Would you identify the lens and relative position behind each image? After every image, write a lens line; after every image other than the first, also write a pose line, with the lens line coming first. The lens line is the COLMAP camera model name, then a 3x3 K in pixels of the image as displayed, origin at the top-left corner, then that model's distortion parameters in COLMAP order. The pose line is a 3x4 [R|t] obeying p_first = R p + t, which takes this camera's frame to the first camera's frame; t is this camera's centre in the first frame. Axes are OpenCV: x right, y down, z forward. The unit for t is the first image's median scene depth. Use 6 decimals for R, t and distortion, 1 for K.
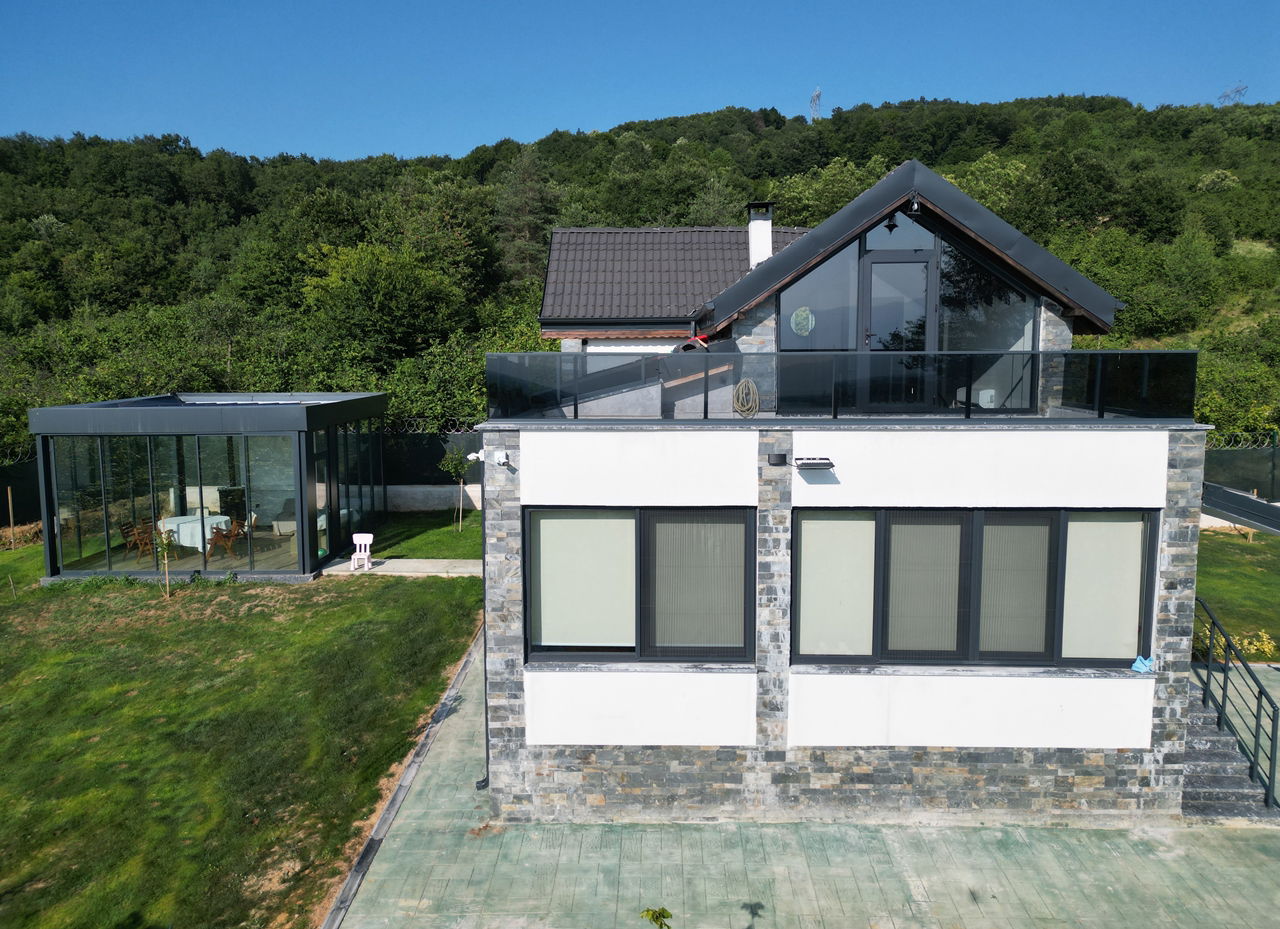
lens RADIAL K [[896.0, 0, 637.1], [0, 896.0, 443.6], [0, 0, 1]] dist [0.076262, -0.080527]
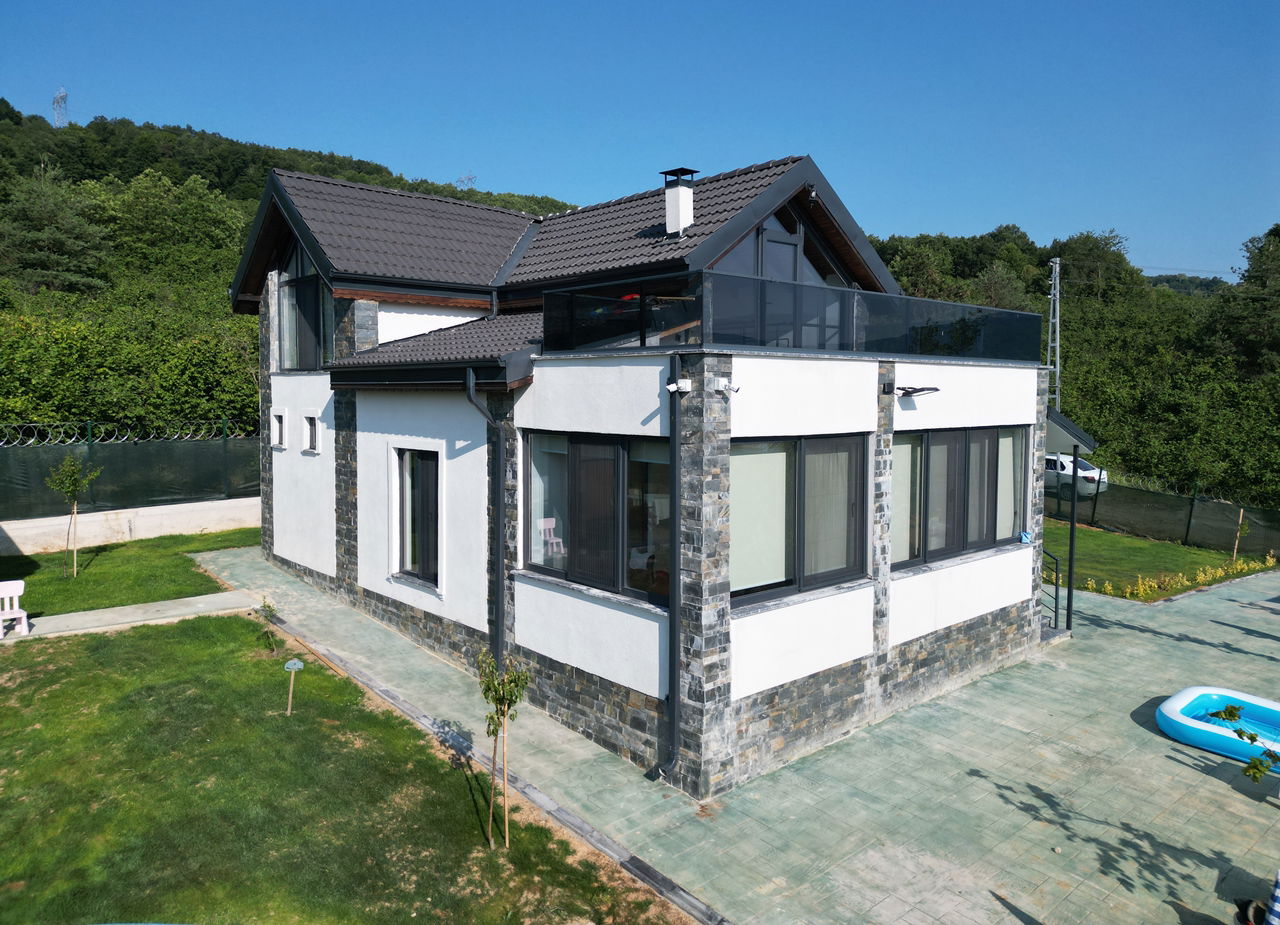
lens RADIAL K [[896.0, 0, 637.1], [0, 896.0, 441.6], [0, 0, 1]] dist [0.076262, -0.080527]
pose [[0.722785, -0.033036, 0.690283, -0.814202], [0.067240, 0.997479, -0.022667, 0.084903], [-0.687794, 0.062798, 0.723184, 0.388605]]
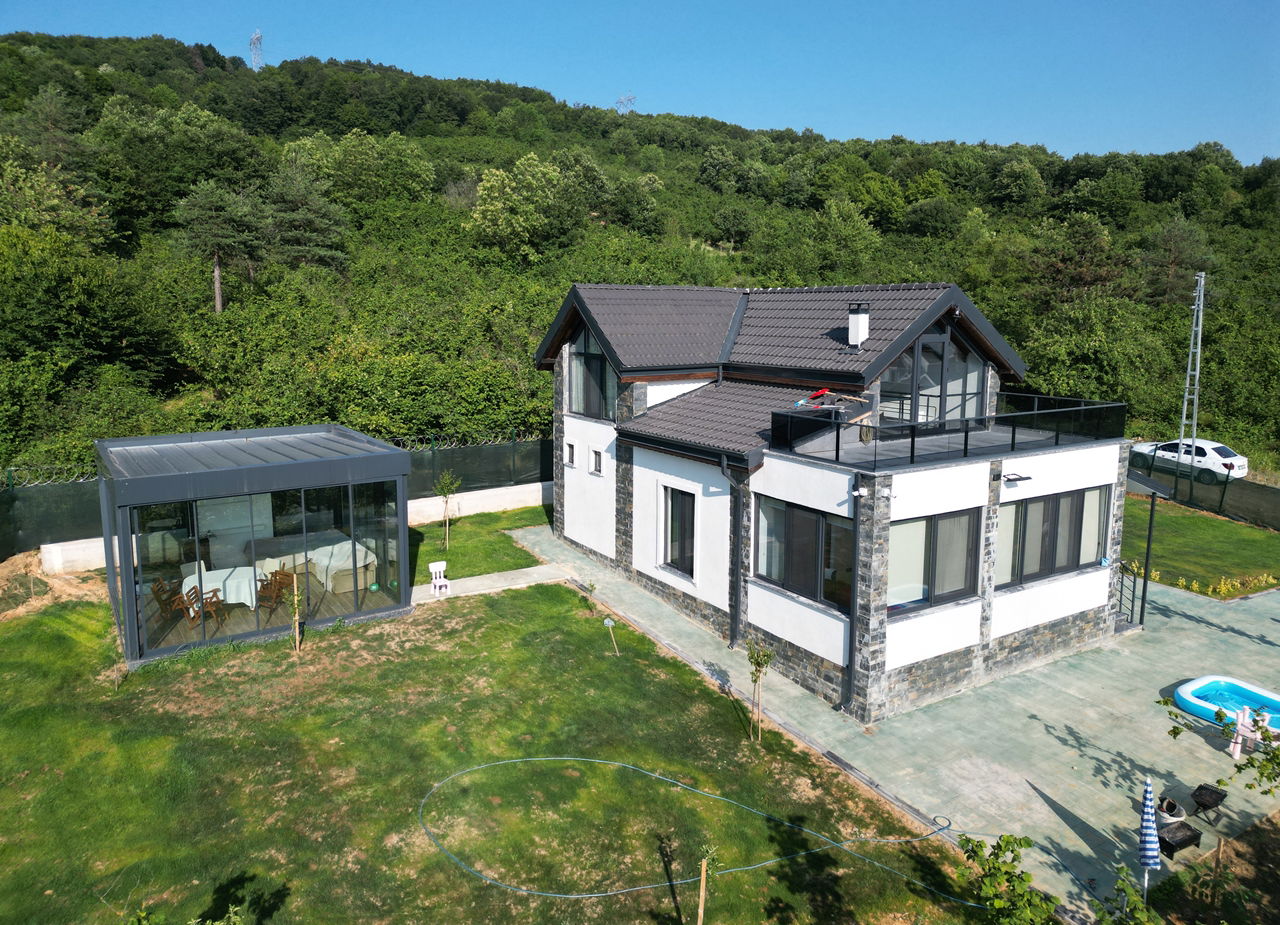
lens RADIAL K [[896.0, 0, 637.1], [0, 896.0, 441.6], [0, 0, 1]] dist [0.076262, -0.080527]
pose [[0.828439, -0.075384, 0.554982, -1.330033], [0.052835, 0.997000, 0.056556, -0.179111], [-0.557581, -0.017530, 0.829937, -0.062422]]
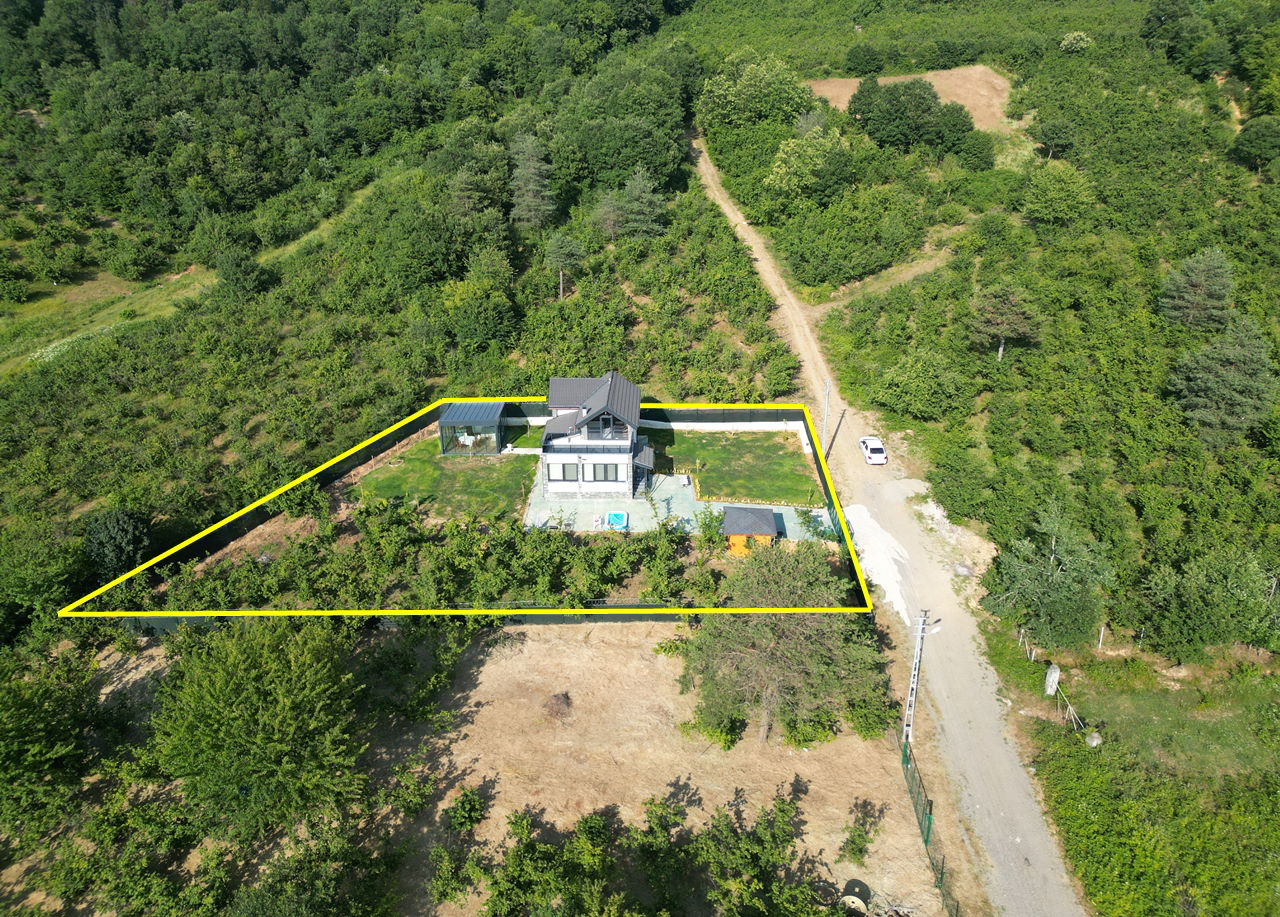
lens RADIAL K [[896.1, 0, 640.0], [0, 896.1, 458.5], [0, 0, 1]] dist [0.040614, -0.000884]
pose [[0.999999, -0.001121, -0.000013, 0.658872], [0.001069, 0.949526, 0.313688, -2.348305], [-0.000340, -0.313688, 0.949526, -6.216187]]
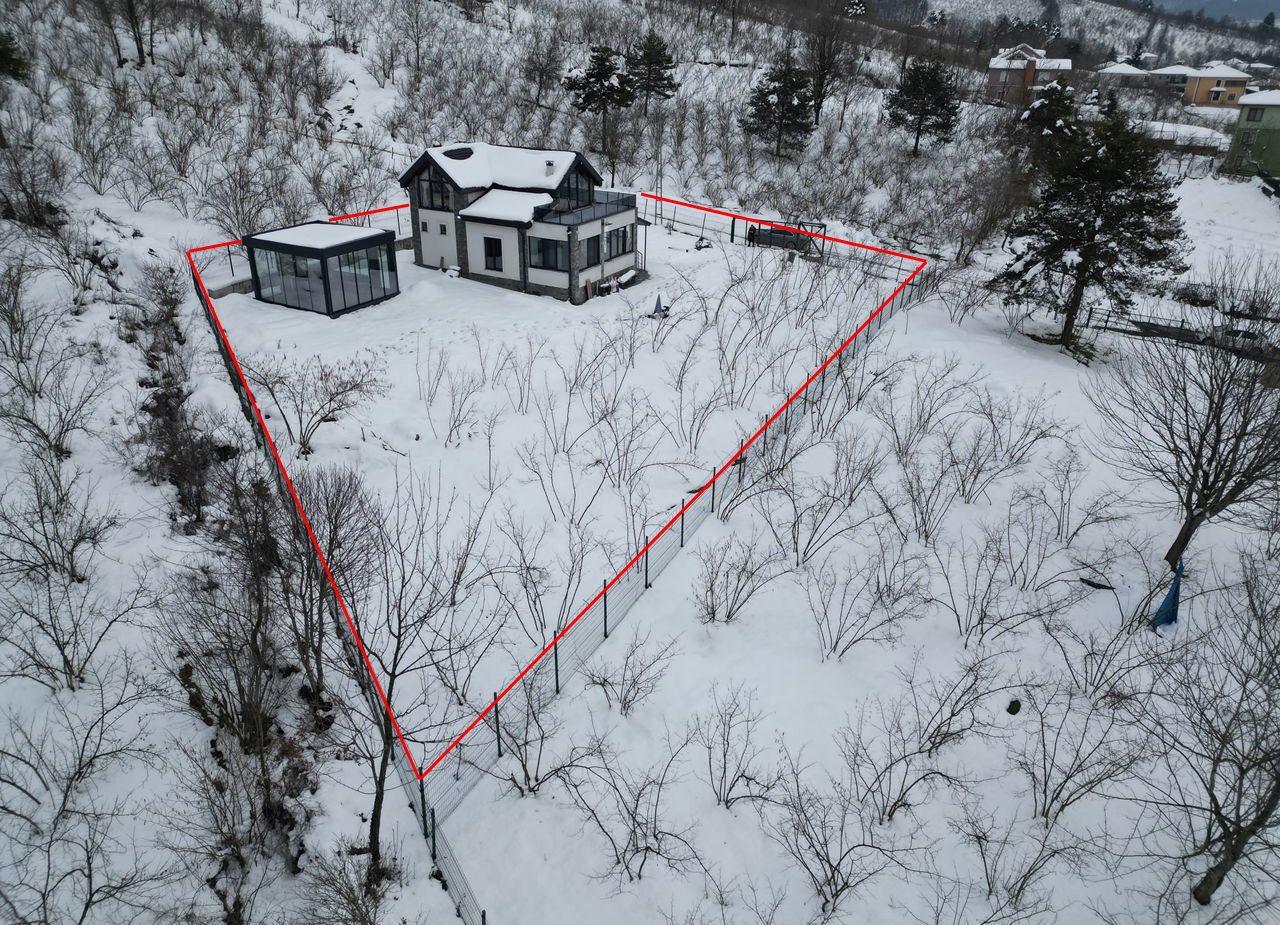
lens RADIAL K [[896.0, 0, 637.1], [0, 896.0, 441.6], [0, 0, 1]] dist [0.076262, -0.080527]
pose [[0.444195, -0.344441, 0.827074, -4.600386], [0.080810, 0.934786, 0.345898, -0.606704], [-0.892278, -0.086810, 0.443061, -1.685880]]
